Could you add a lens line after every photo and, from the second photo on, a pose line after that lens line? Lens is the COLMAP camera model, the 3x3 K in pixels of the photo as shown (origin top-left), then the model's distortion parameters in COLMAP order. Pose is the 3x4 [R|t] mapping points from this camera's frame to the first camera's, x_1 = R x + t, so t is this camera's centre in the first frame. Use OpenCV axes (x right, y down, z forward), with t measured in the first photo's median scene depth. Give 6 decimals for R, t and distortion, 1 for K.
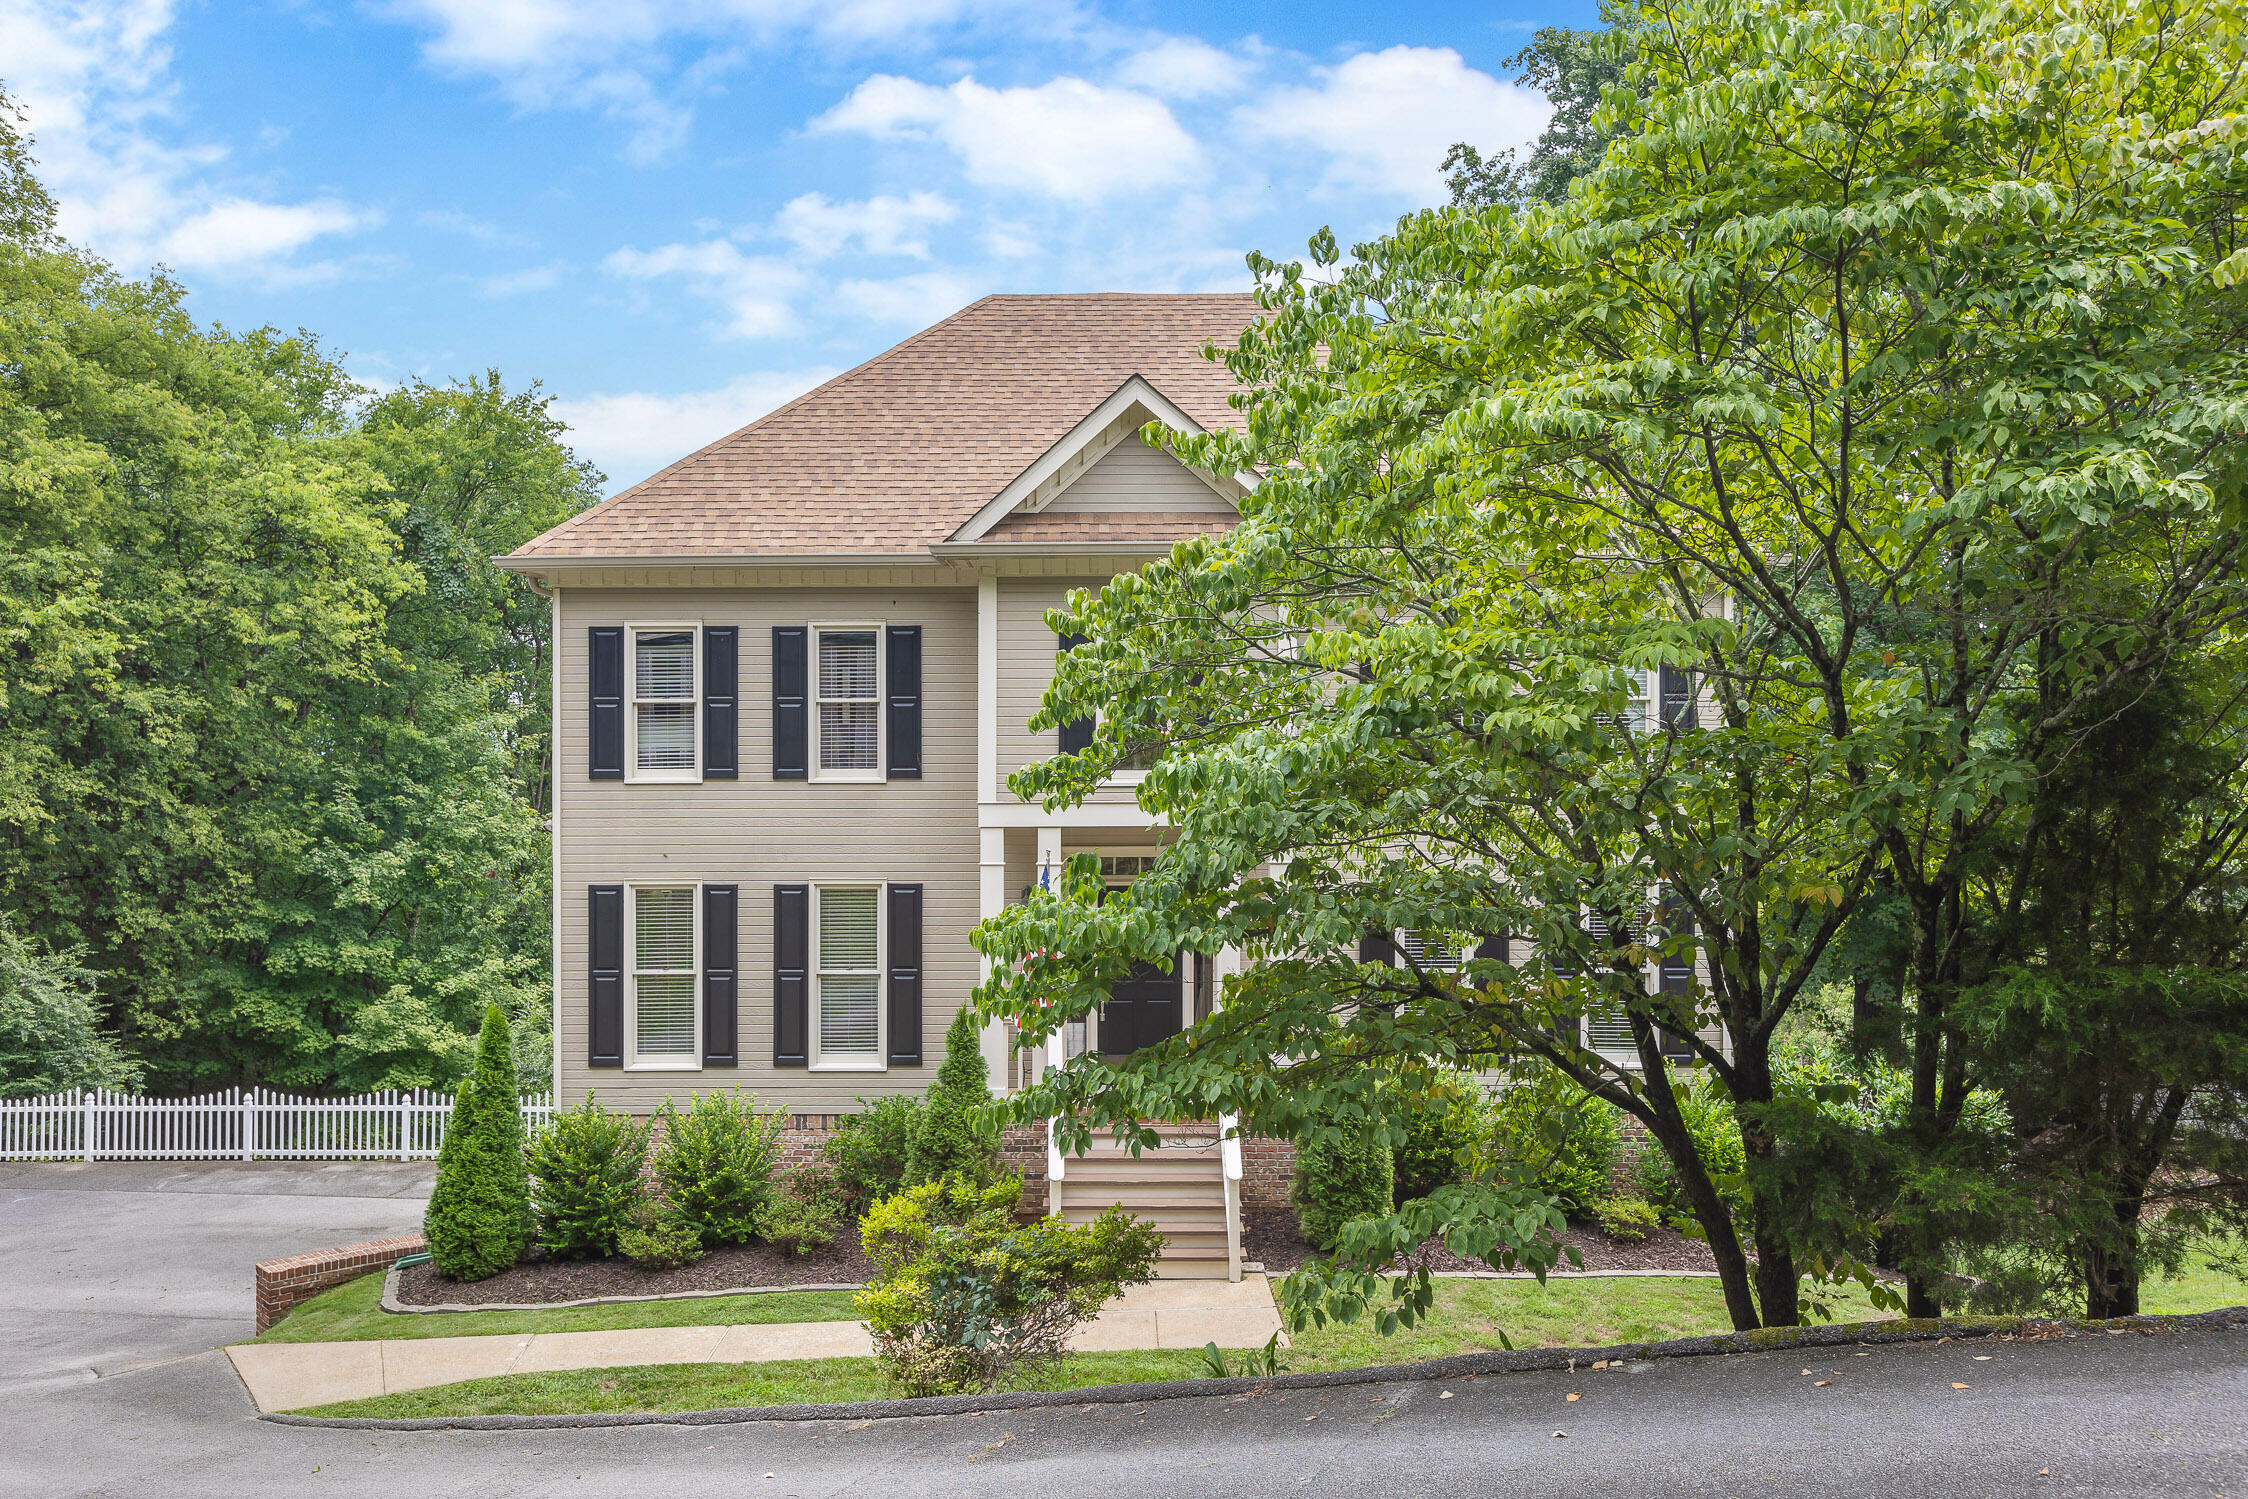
lens RADIAL K [[1765.4, 0, 1123.5], [0, 1765.4, 748.8], [0, 0, 1]] dist [0.003311, -0.000016]
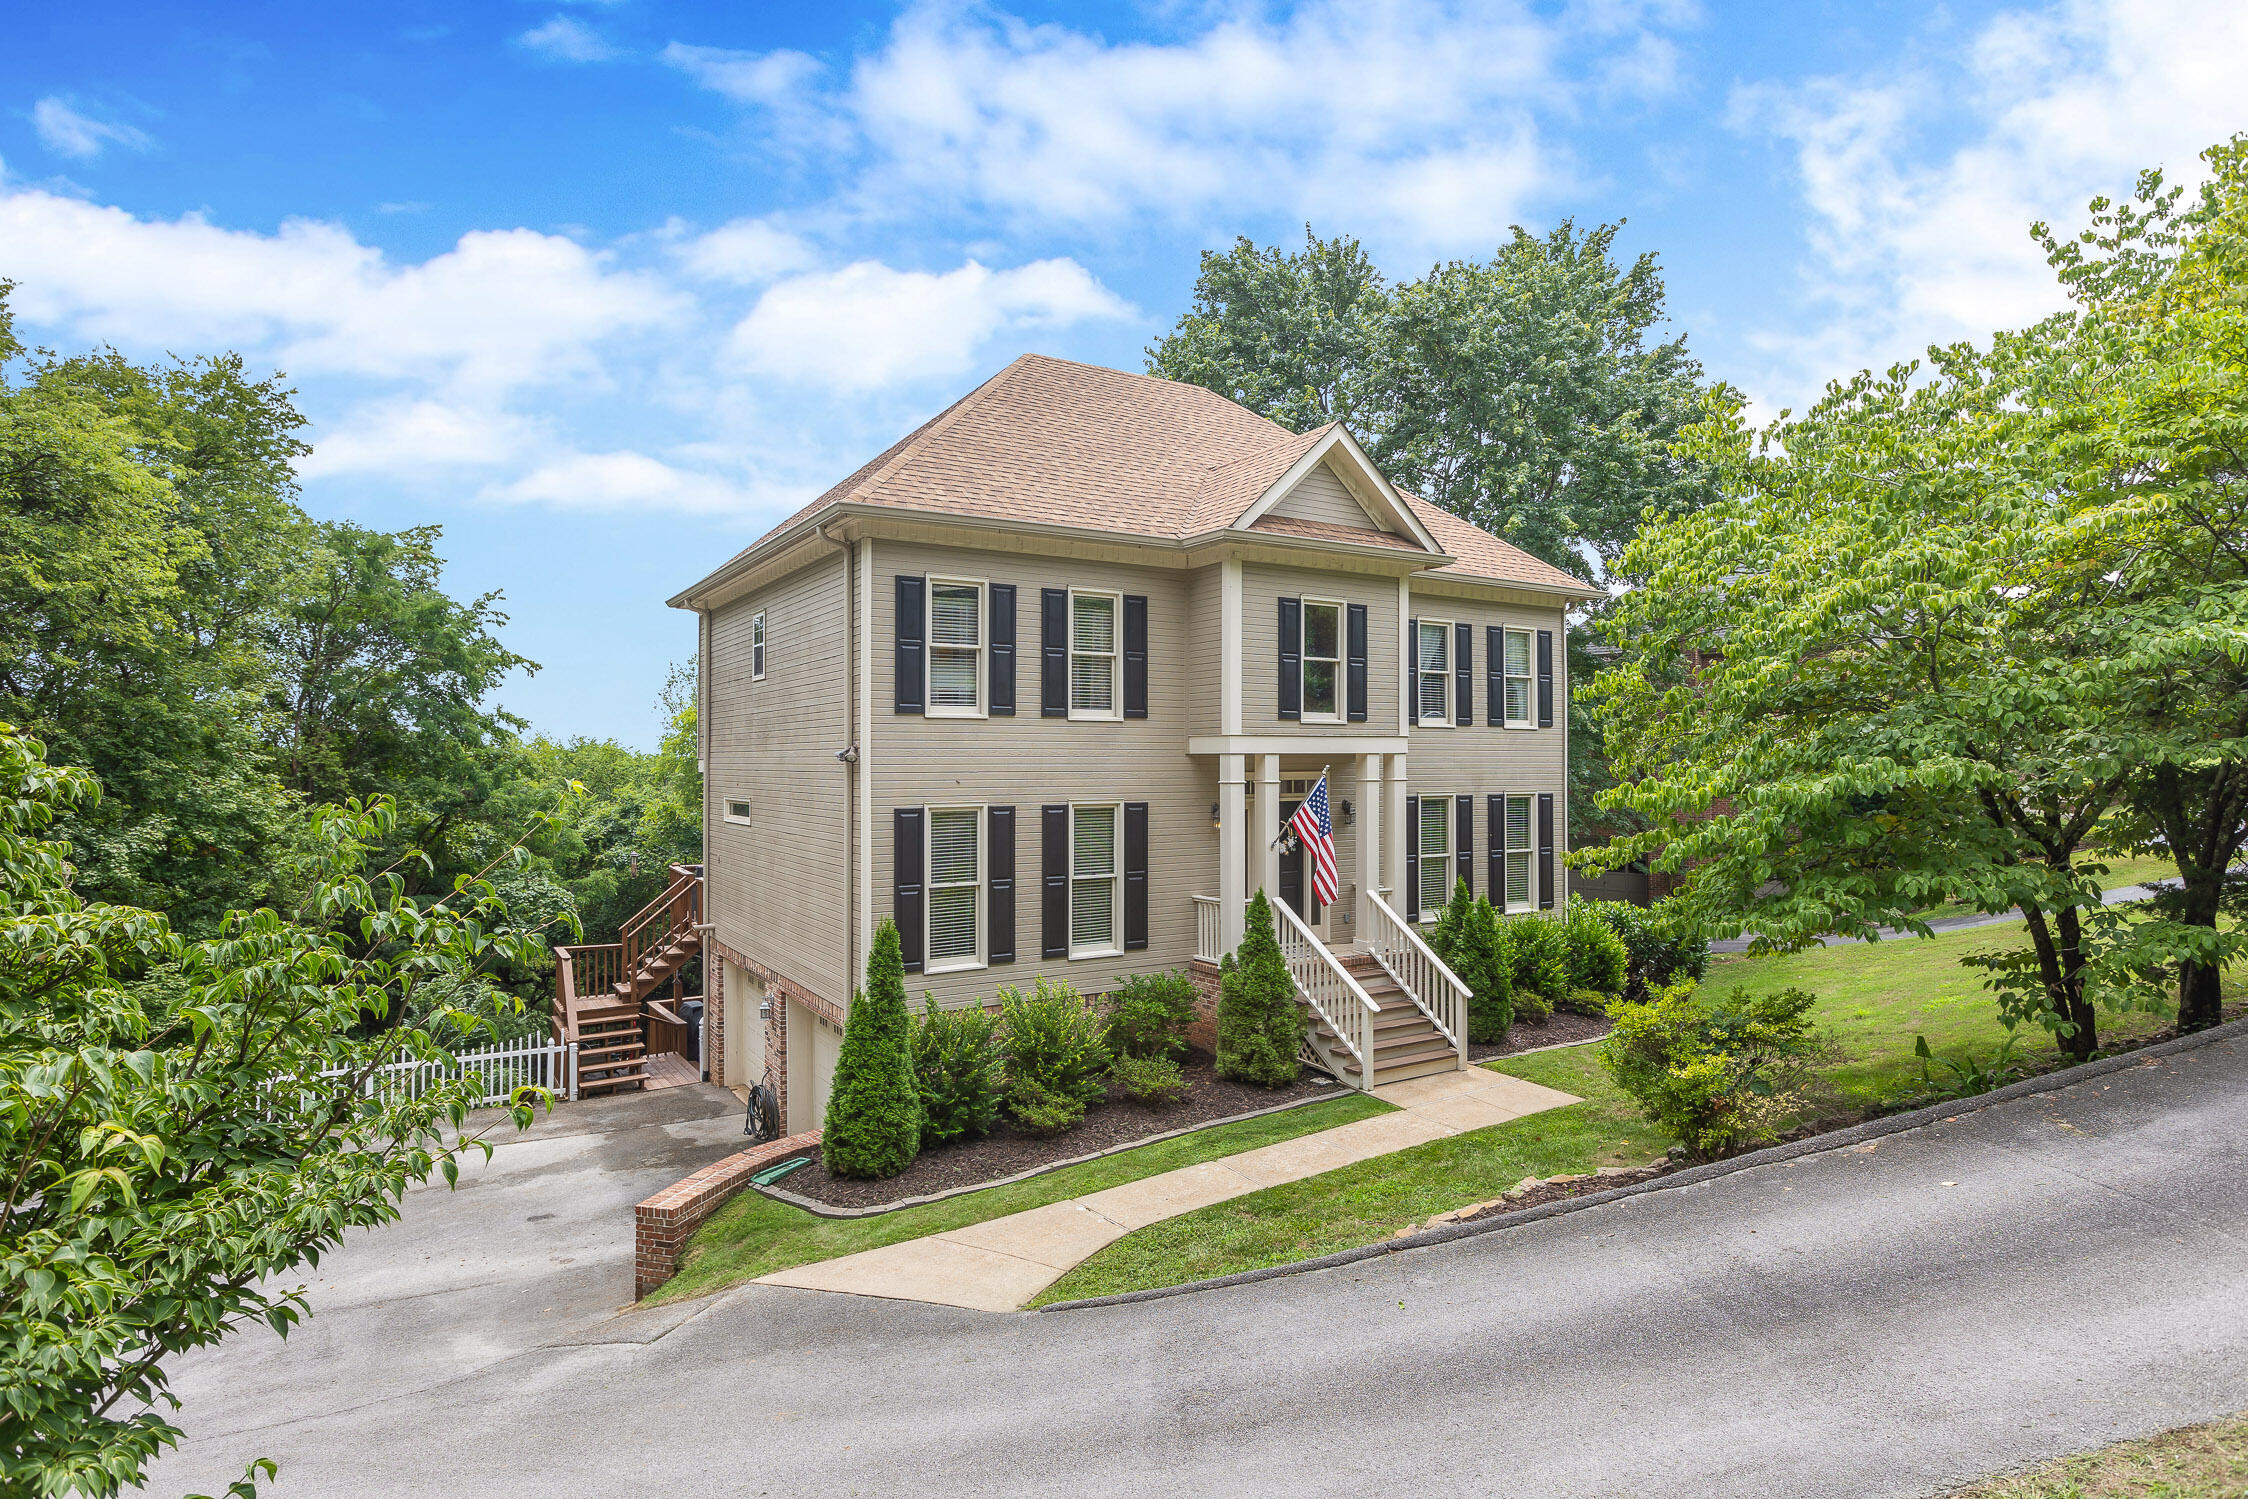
lens RADIAL K [[1211.6, 0, 1125.8], [0, 1211.6, 746.0], [0, 0, 1]] dist [-0.007630, -0.000894]
pose [[0.841909, 0.008351, 0.539555, -0.590490], [0.003127, 0.999788, -0.020354, 0.053822], [-0.539610, 0.018824, 0.841705, 0.284323]]
